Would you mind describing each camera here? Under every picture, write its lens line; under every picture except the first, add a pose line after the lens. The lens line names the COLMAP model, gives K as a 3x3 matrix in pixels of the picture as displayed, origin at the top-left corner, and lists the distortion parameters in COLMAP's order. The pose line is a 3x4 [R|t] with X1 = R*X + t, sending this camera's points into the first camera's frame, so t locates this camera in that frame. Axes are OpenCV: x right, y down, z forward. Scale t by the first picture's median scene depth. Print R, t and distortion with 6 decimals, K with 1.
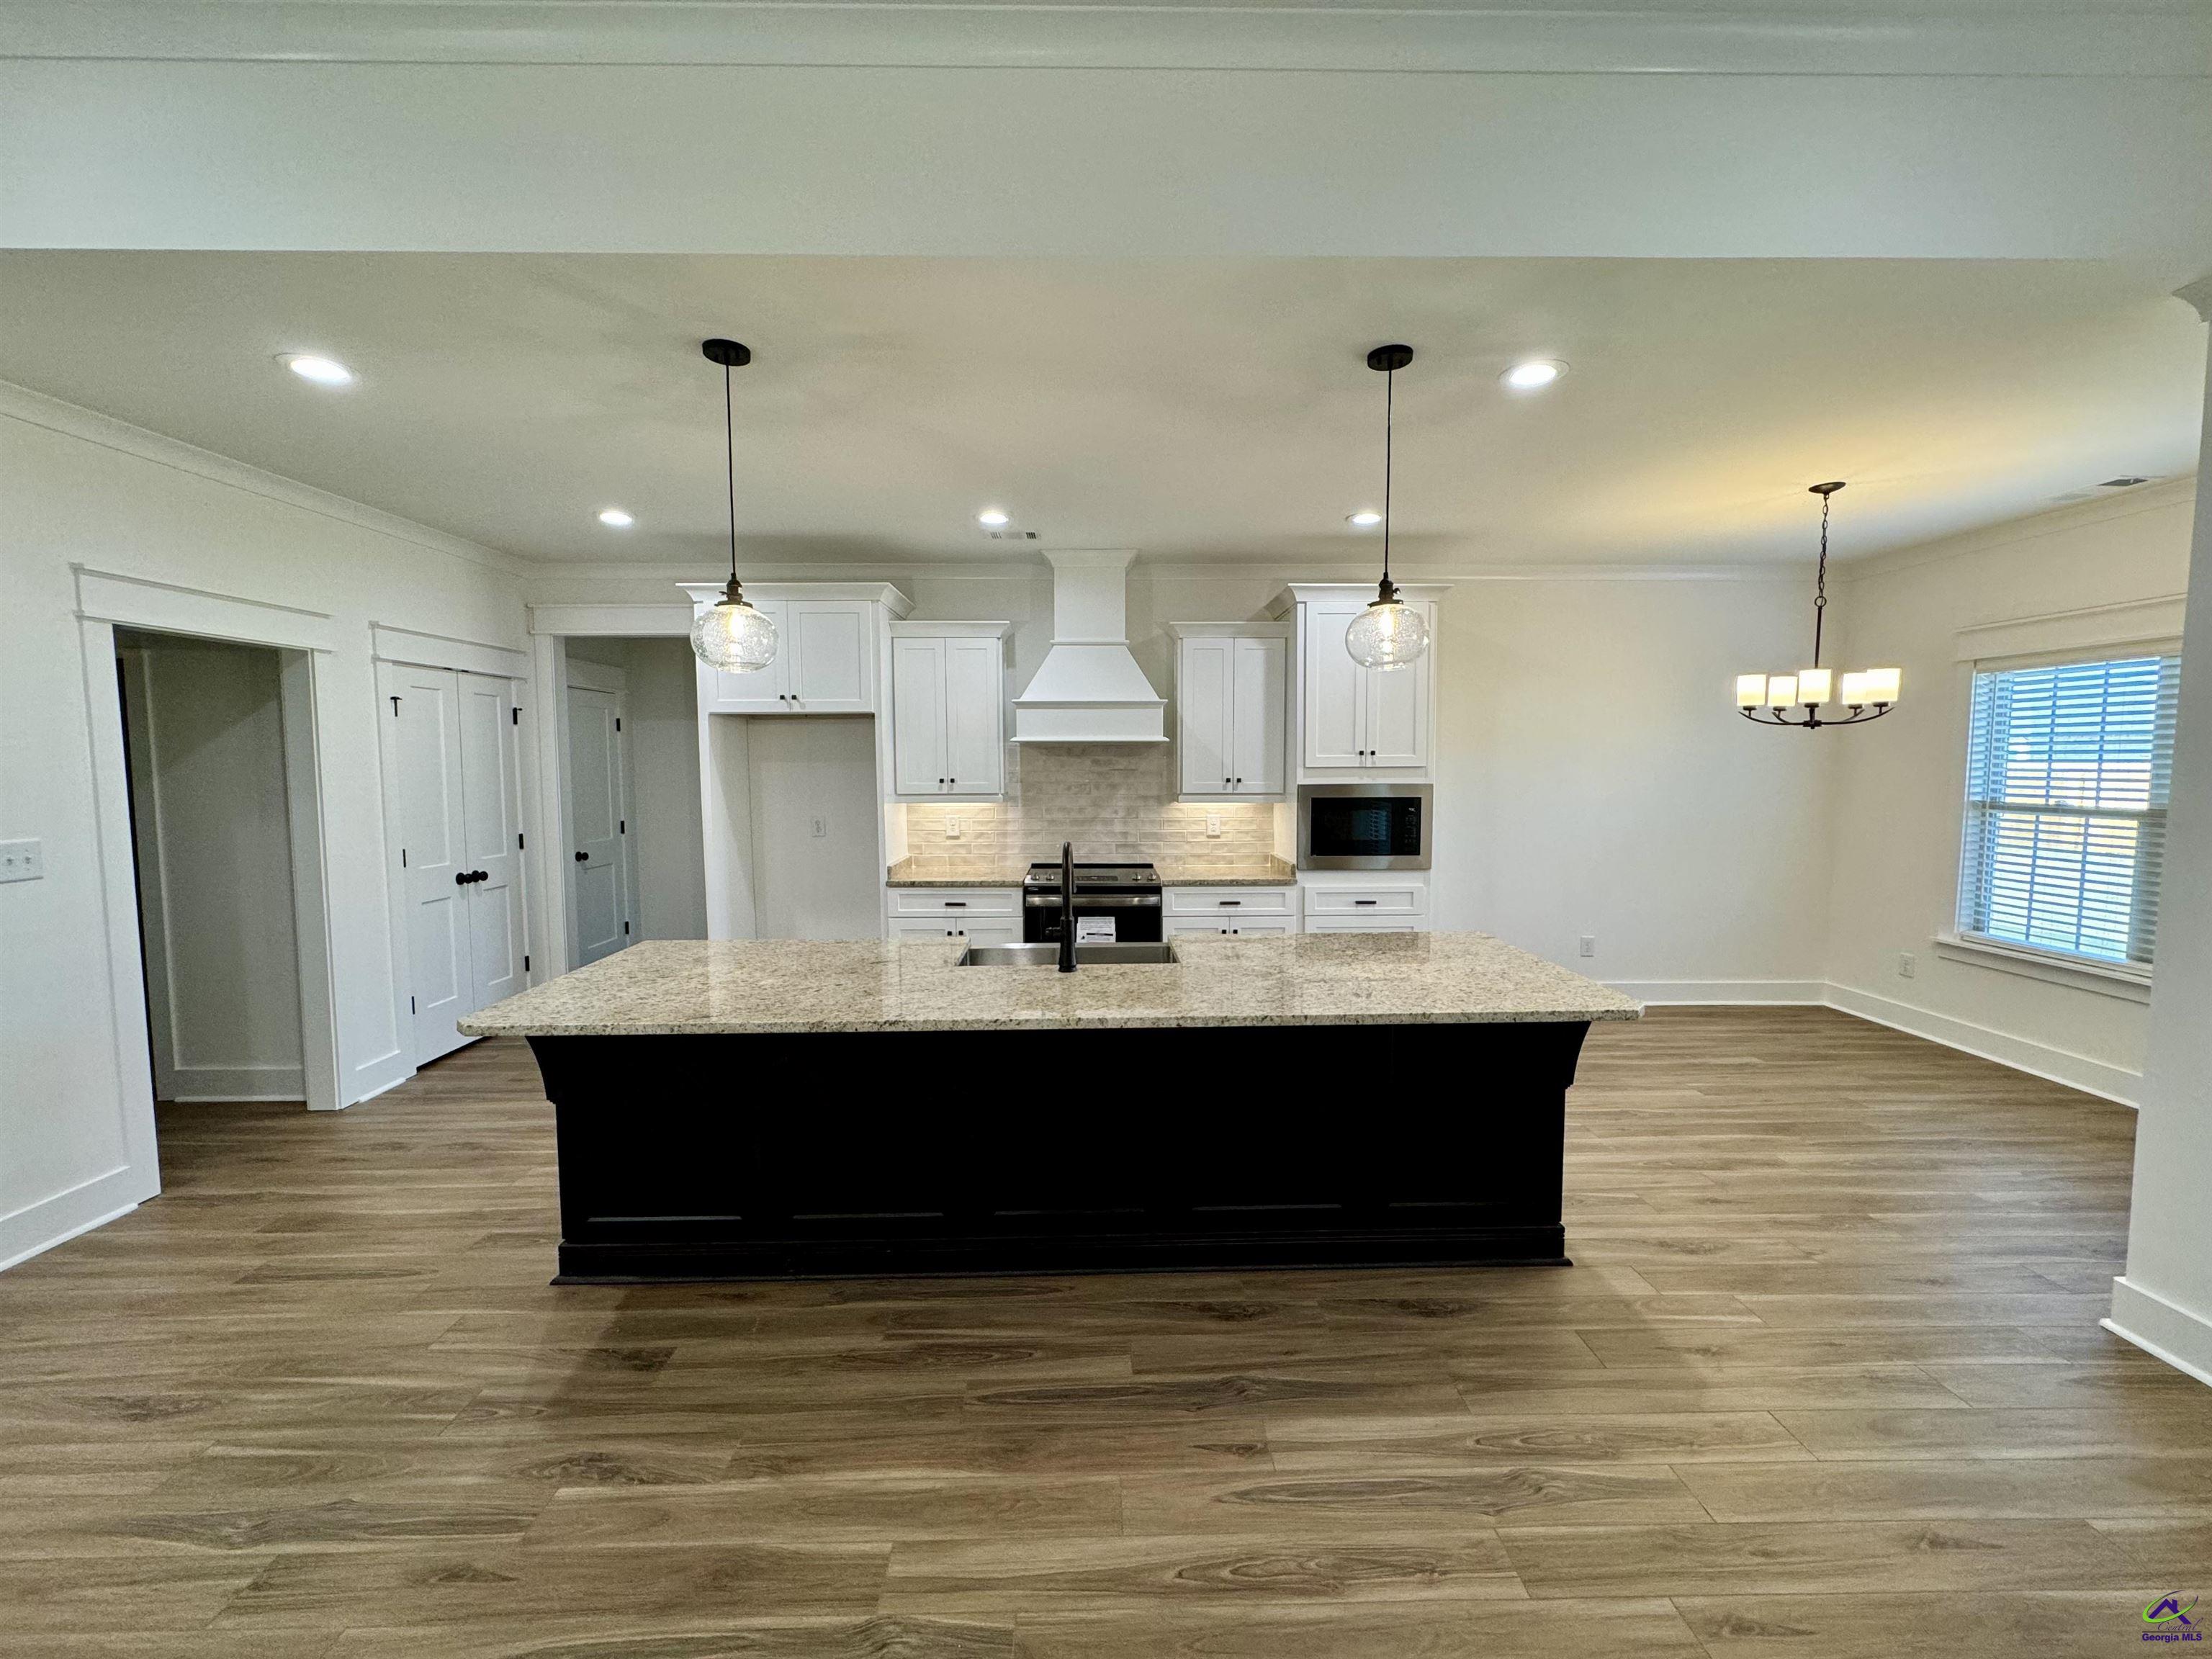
lens RADIAL K [[878.2, 0, 1104.9], [0, 878.2, 824.4], [0, 0, 1]] dist [-0.000760, 0.000265]
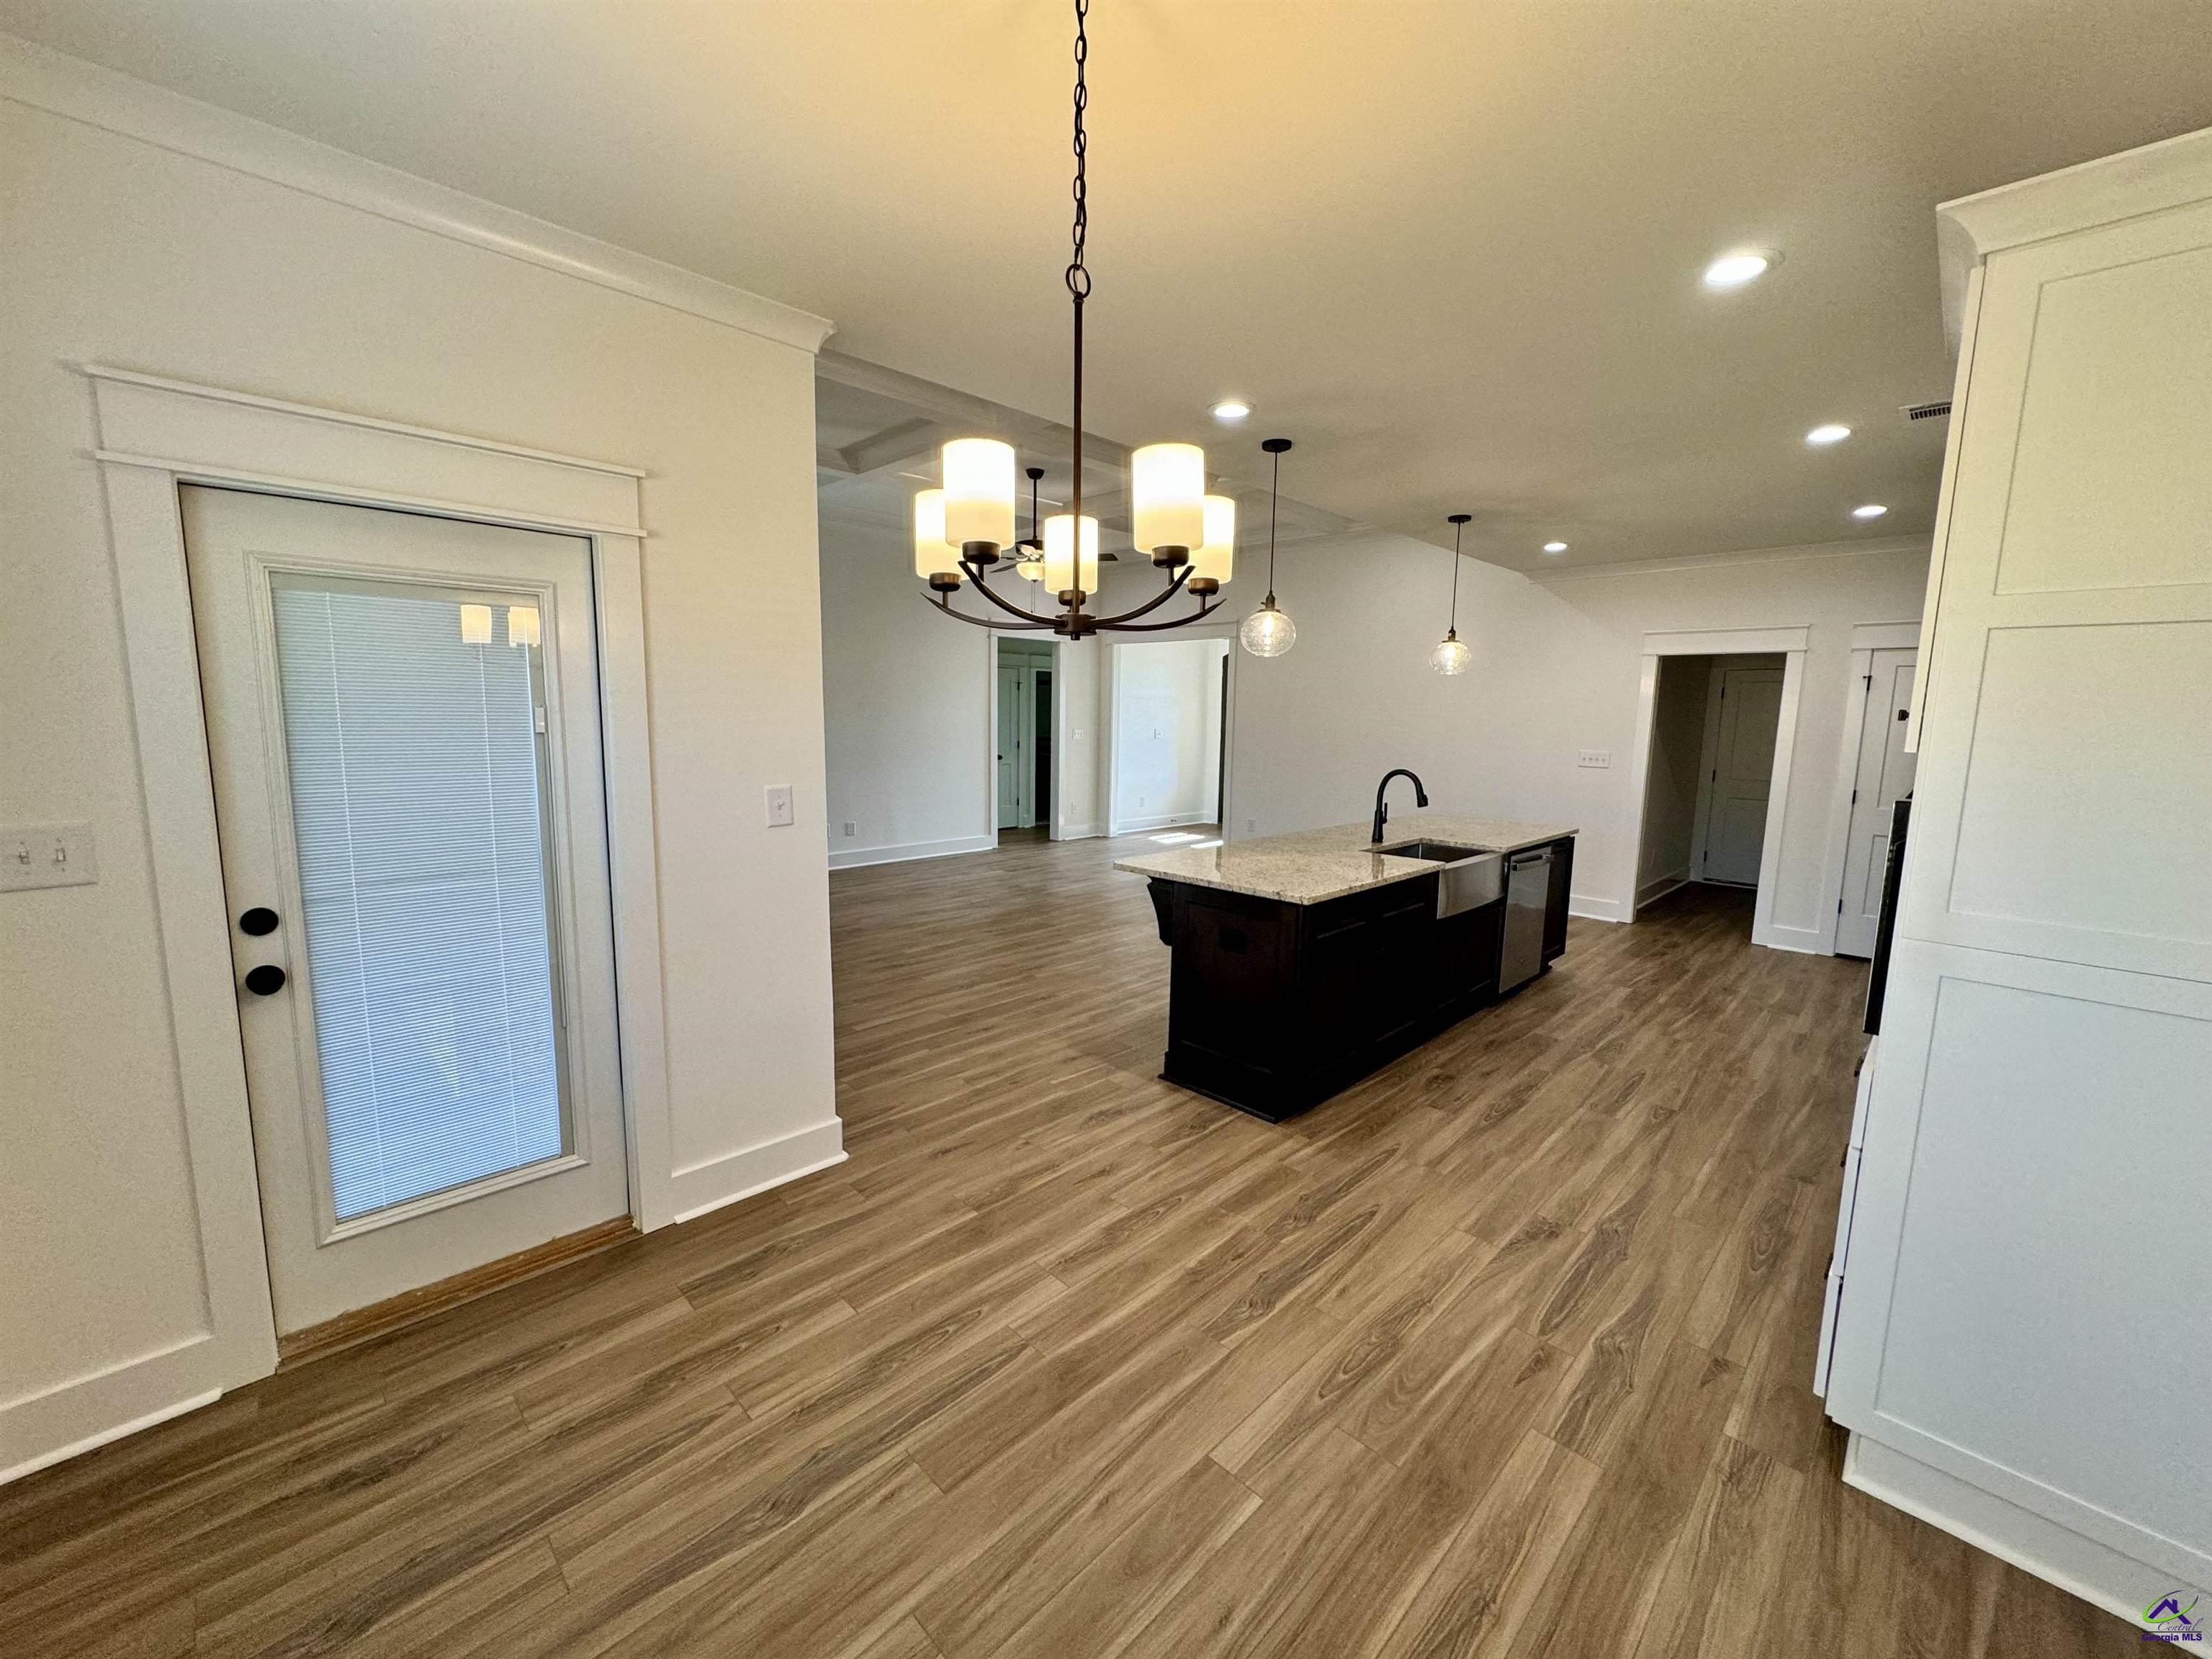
lens RADIAL K [[878.2, 0, 1104.9], [0, 878.2, 824.4], [0, 0, 1]] dist [-0.000760, 0.000265]
pose [[-0.718607, 0.080547, -0.690736, 0.885009], [-0.065570, 0.980996, 0.182610, -0.083936], [0.692319, 0.176516, -0.699669, 1.070214]]
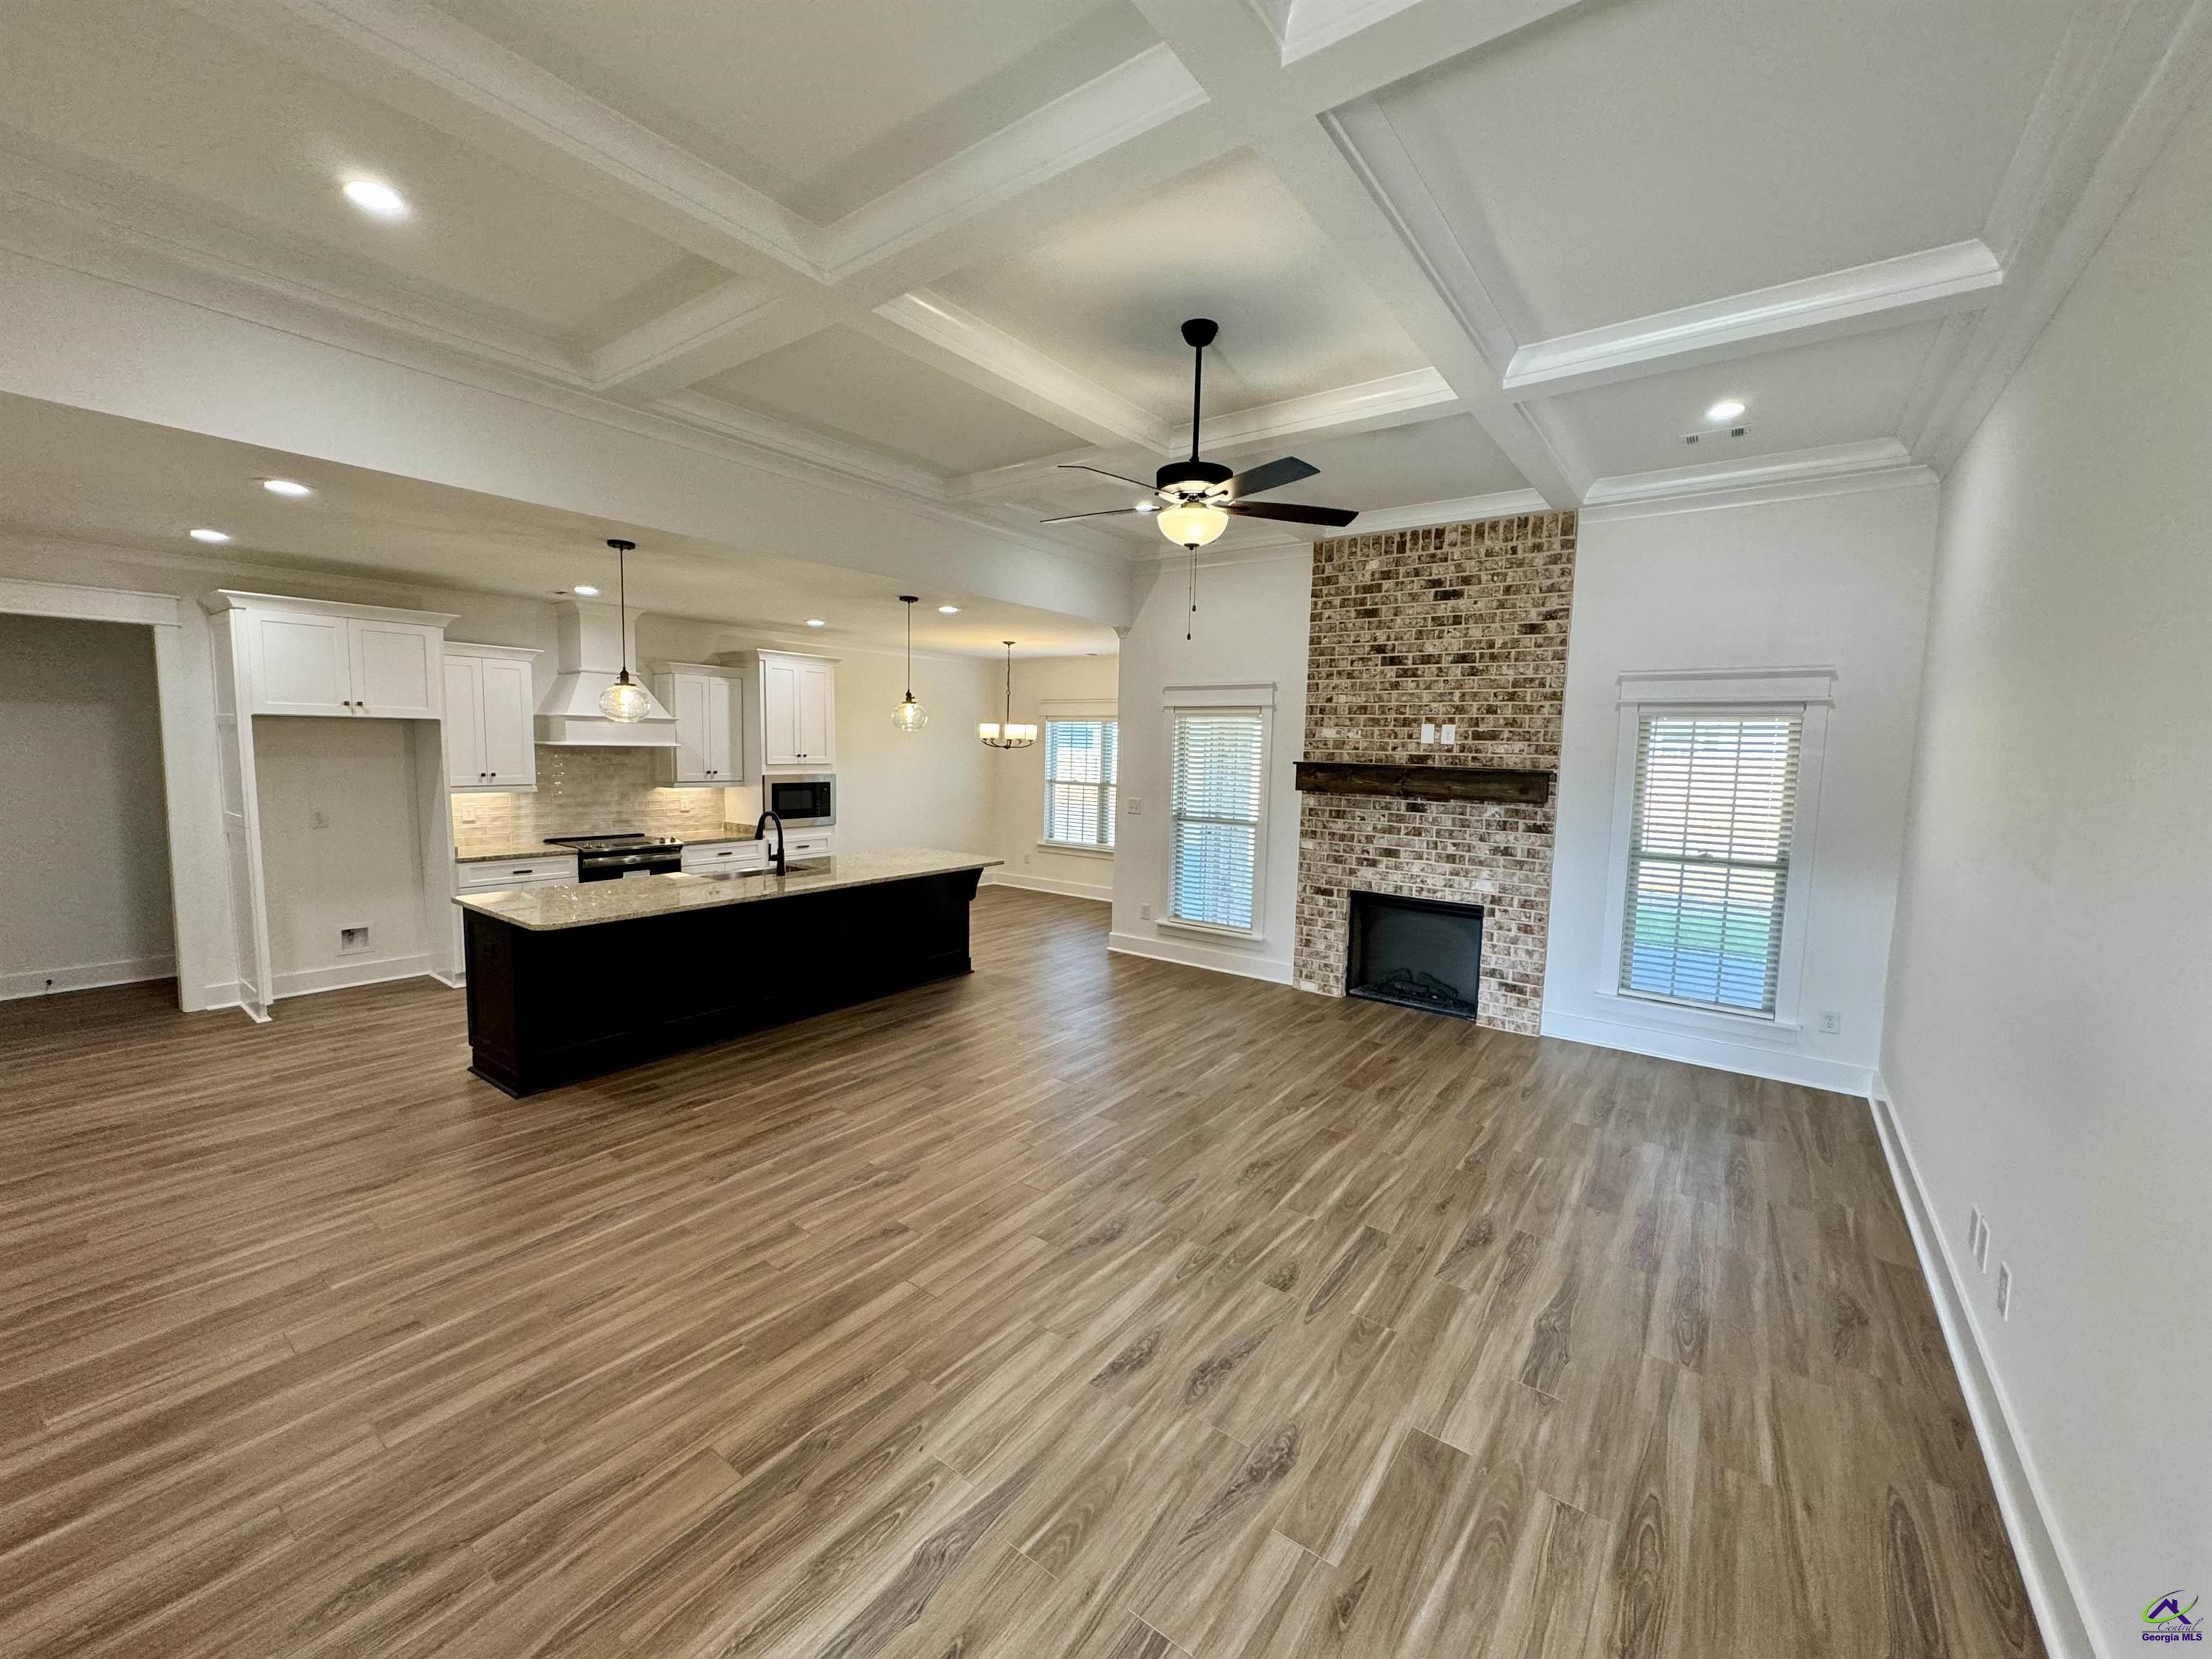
lens RADIAL K [[878.2, 0, 1104.9], [0, 878.2, 824.4], [0, 0, 1]] dist [-0.000760, 0.000265]
pose [[0.609781, -0.054951, 0.790663, -0.684698], [0.031855, 0.998487, 0.044827, -0.008729], [-0.791929, -0.002149, 0.610609, -0.469677]]
